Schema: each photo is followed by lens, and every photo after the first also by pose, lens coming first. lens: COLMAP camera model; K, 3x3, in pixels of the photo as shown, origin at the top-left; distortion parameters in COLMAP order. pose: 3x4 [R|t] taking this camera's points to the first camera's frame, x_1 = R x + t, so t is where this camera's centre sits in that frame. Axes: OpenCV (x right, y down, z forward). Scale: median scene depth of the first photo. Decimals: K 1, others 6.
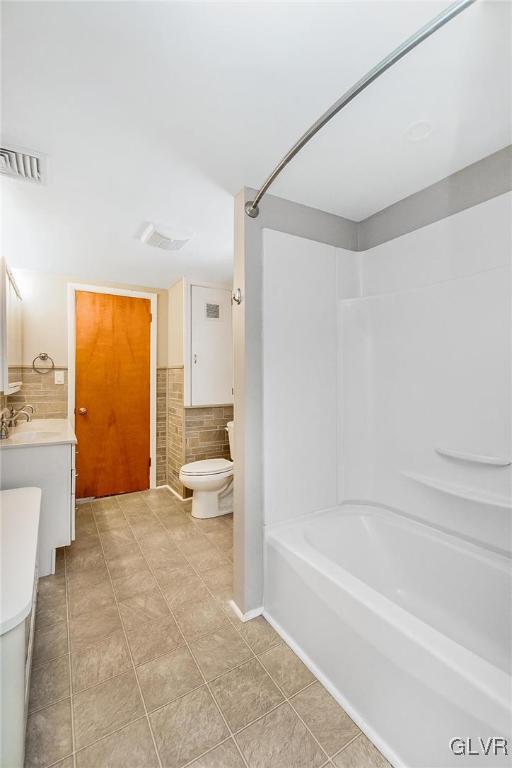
lens RADIAL K [[331.5, 0, 254.5], [0, 331.5, 378.9], [0, 0, 1]] dist [-0.002028, -0.000277]
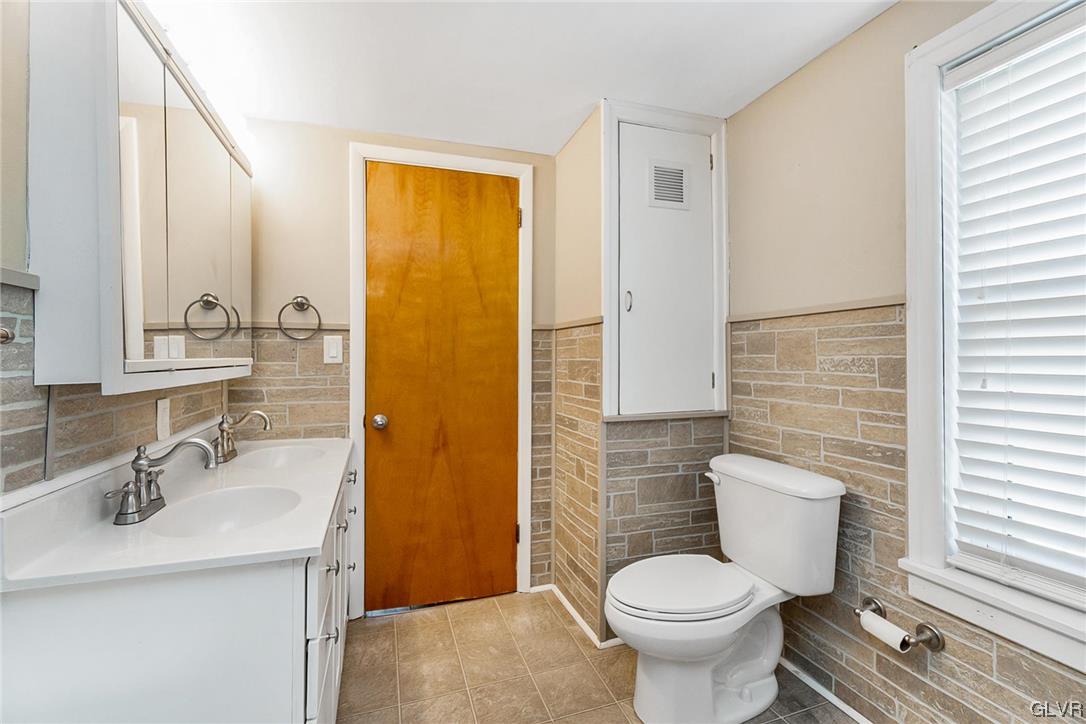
lens RADIAL K [[468.7, 0, 538.3], [0, 468.7, 343.4], [0, 0, 1]] dist [-0.002028, -0.000277]
pose [[0.977315, -0.011901, -0.211454, -0.160714], [0.004983, 0.999436, -0.033218, 0.010353], [0.211730, 0.031411, 0.976823, 0.397493]]
